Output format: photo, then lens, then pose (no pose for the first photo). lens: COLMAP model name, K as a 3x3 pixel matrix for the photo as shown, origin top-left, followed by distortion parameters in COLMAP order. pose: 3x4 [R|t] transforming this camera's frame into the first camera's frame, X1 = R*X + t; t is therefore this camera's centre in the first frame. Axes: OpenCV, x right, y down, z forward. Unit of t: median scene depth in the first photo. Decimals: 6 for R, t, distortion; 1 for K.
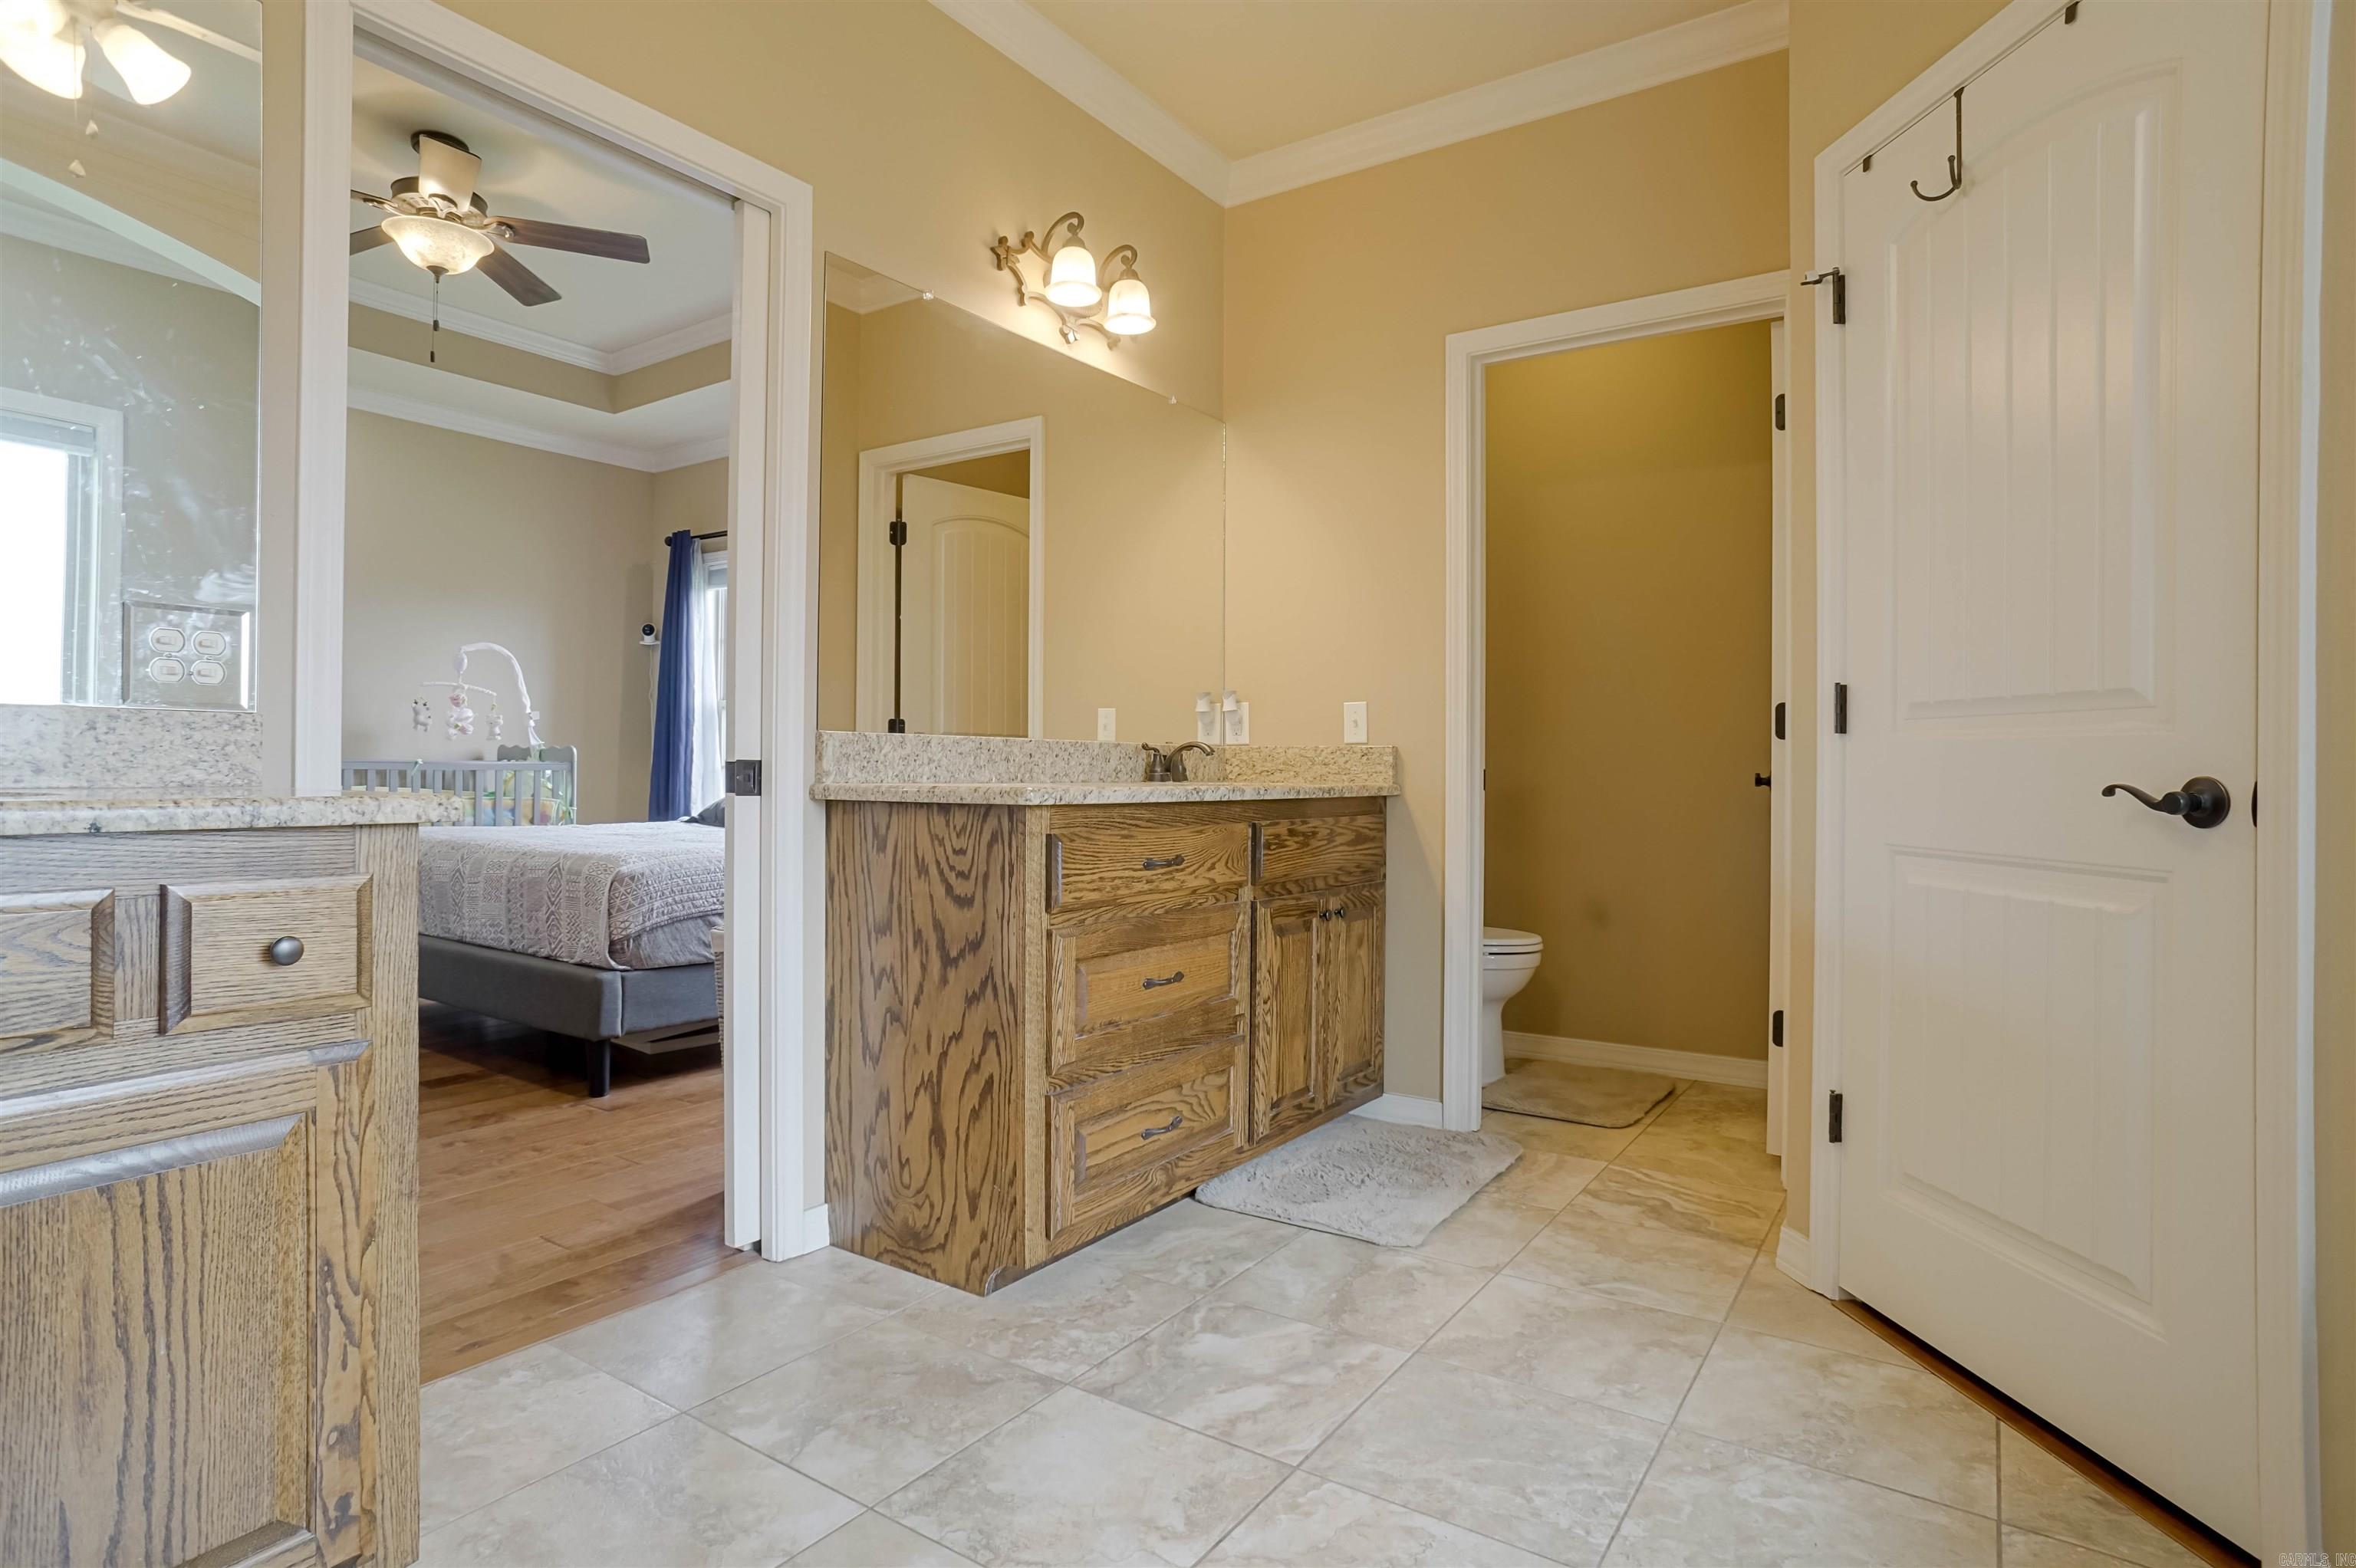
lens RADIAL K [[1248.9, 0, 1173.1], [0, 1248.9, 774.8], [0, 0, 1]] dist [-0.068801, 0.039311]
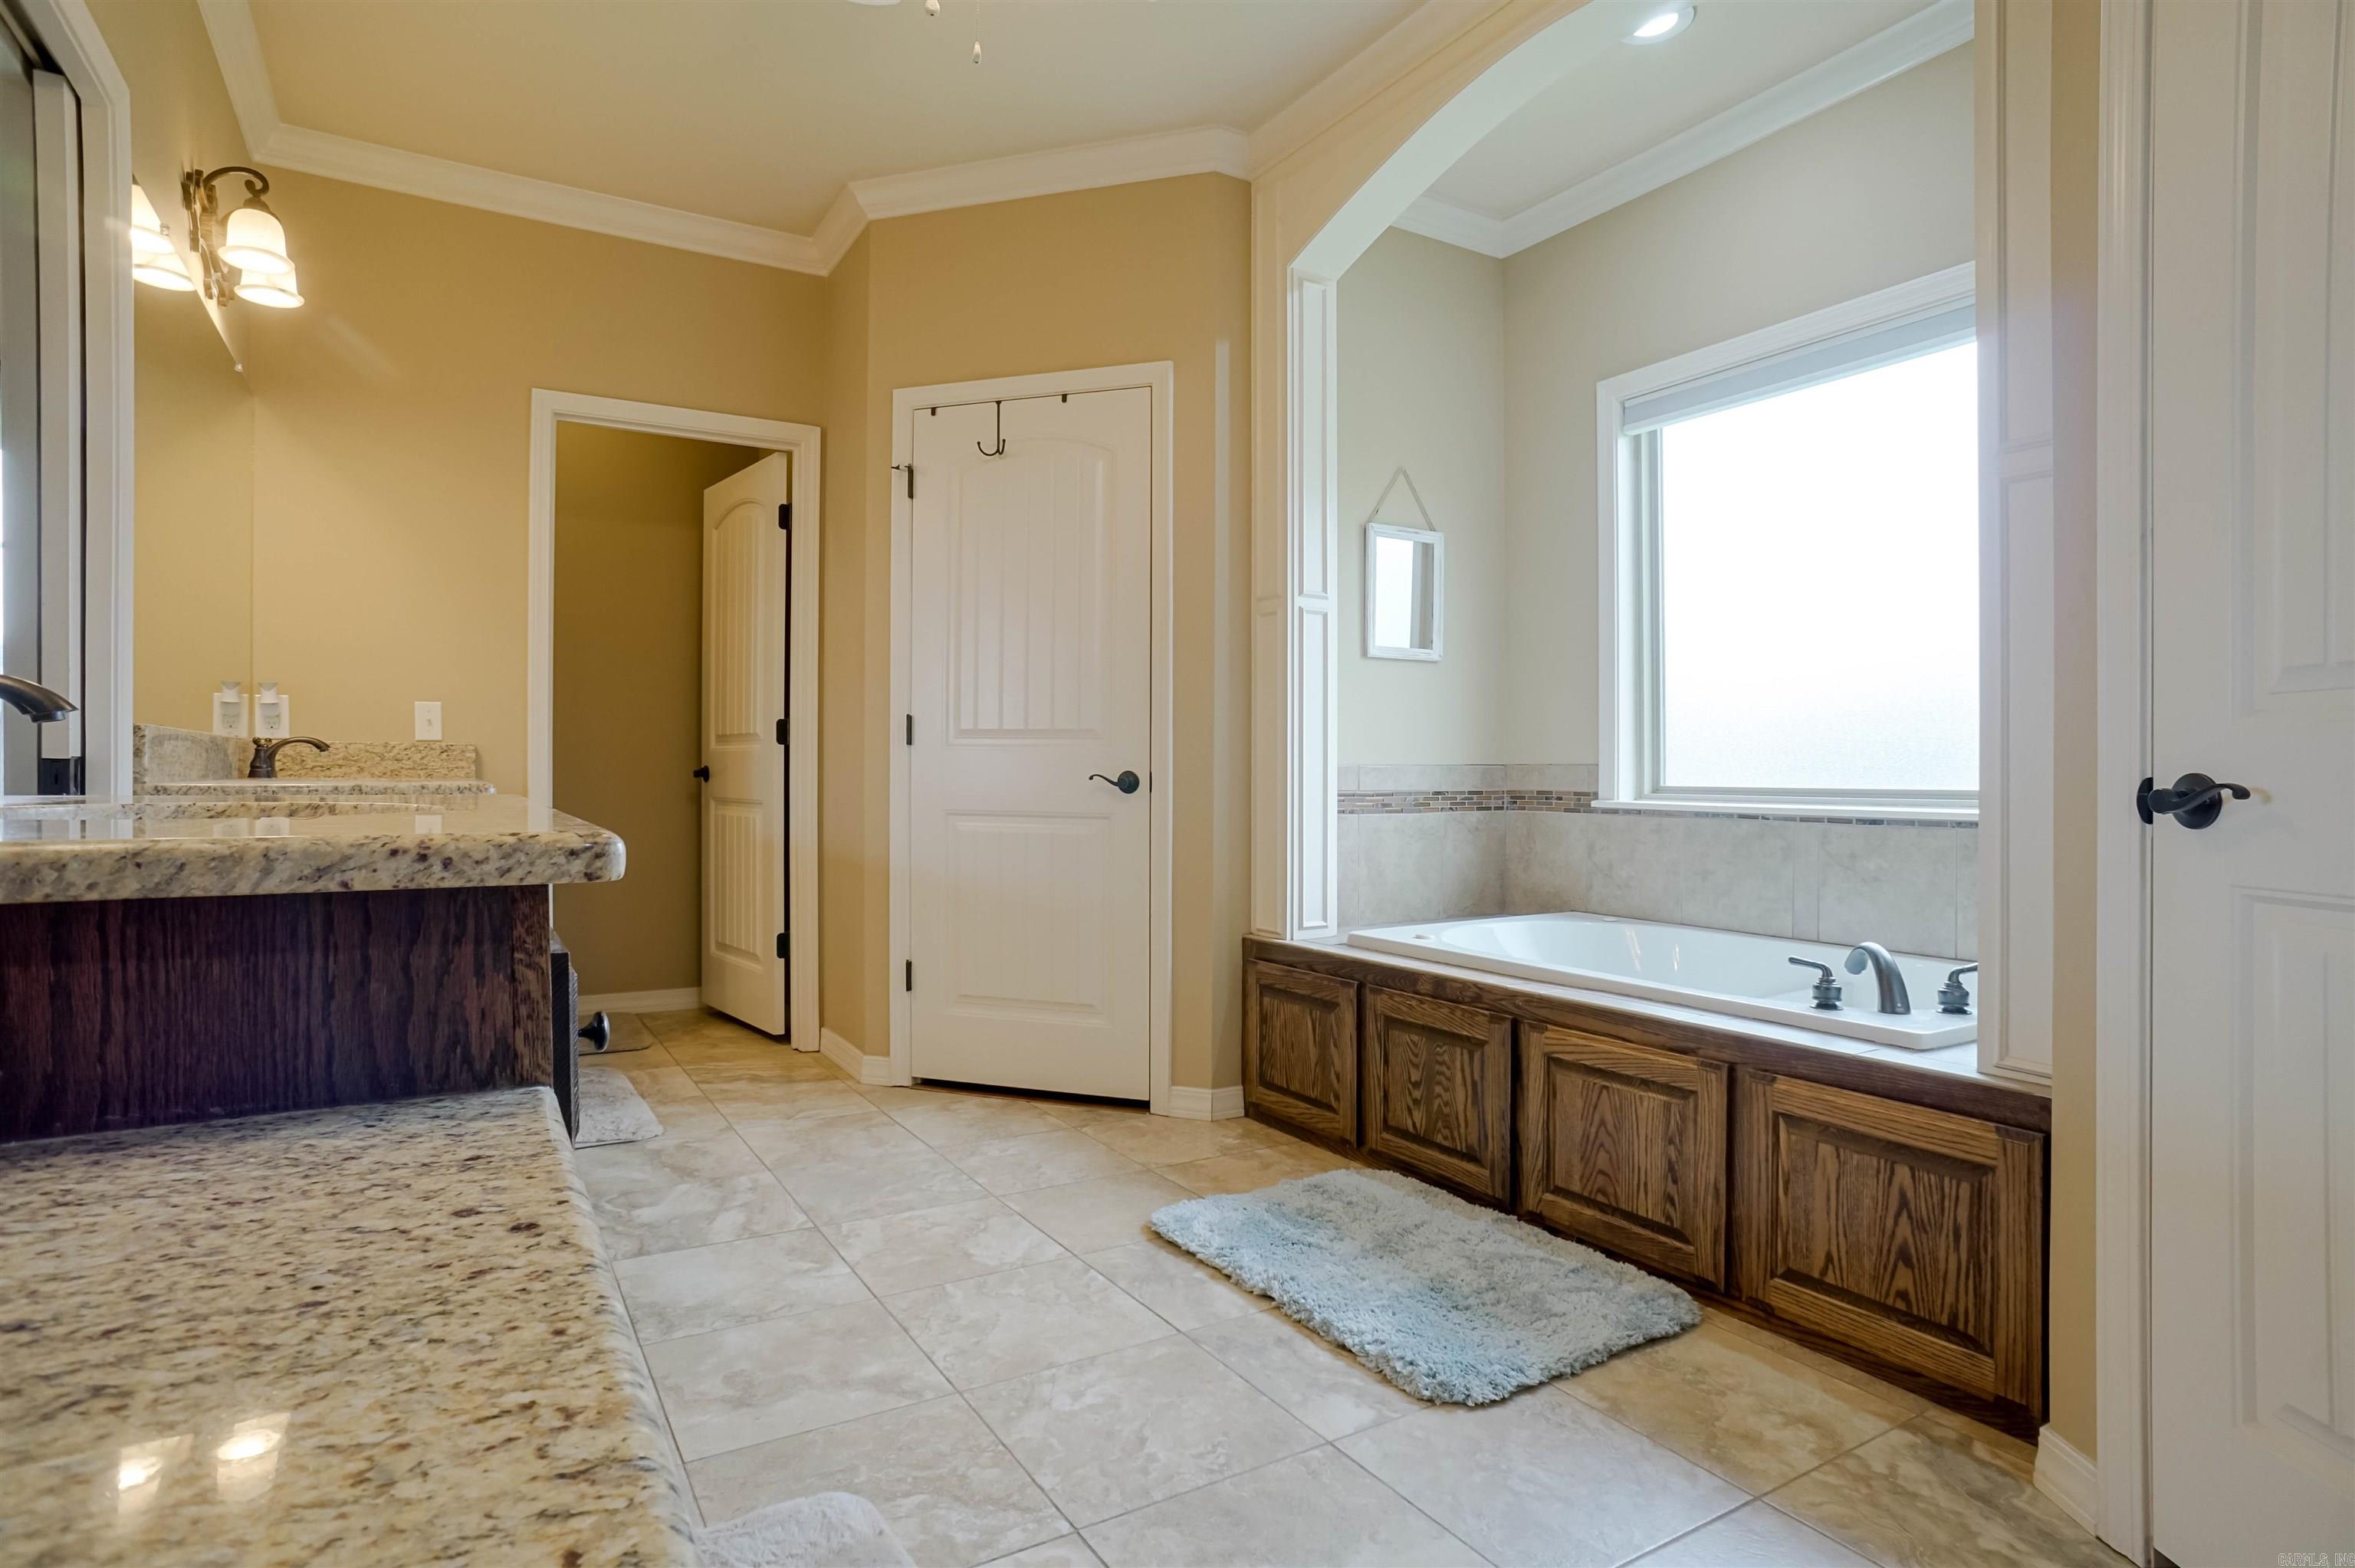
lens RADIAL K [[1248.3, 0, 1184.6], [0, 1248.3, 777.8], [0, 0, 1]] dist [-0.068801, 0.039311]
pose [[0.407651, -0.008803, 0.913095, -0.898136], [0.000106, 0.999954, 0.009593, -0.005670], [-0.913138, -0.003814, 0.407633, -0.032188]]
